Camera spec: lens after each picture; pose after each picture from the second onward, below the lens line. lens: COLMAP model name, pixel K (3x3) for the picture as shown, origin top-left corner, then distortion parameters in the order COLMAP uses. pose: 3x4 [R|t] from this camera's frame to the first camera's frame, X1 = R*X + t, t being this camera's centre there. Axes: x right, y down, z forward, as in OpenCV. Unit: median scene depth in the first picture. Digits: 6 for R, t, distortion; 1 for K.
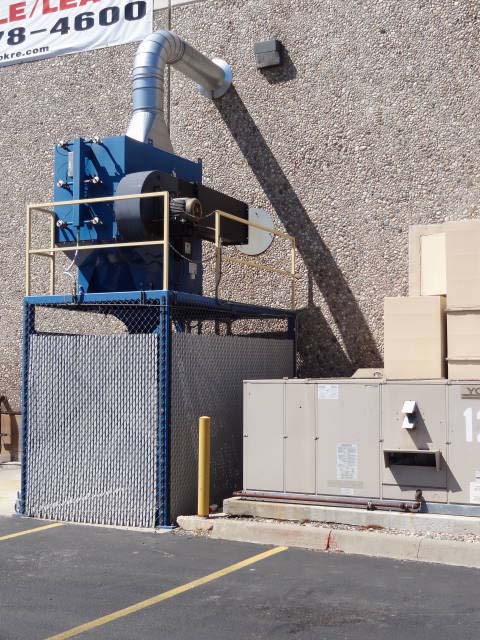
lens RADIAL K [[930.7, 0, 240.0], [0, 930.7, 320.0], [0, 0, 1]] dist [-0.020273, -0.024566]
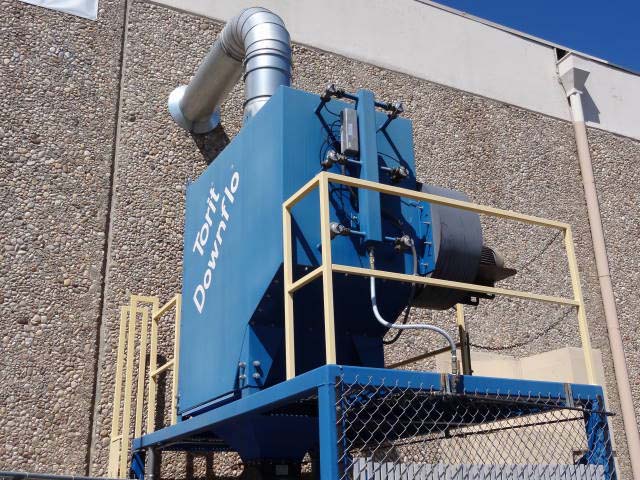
lens RADIAL K [[713.4, 0, 320.0], [0, 713.4, 240.0], [0, 0, 1]] dist [-0.000457, 0.023408]
pose [[0.580498, 0.272592, 0.767278, -0.381854], [-0.009205, 0.944436, -0.328567, 0.023234], [-0.814209, 0.183670, 0.550753, 0.640077]]
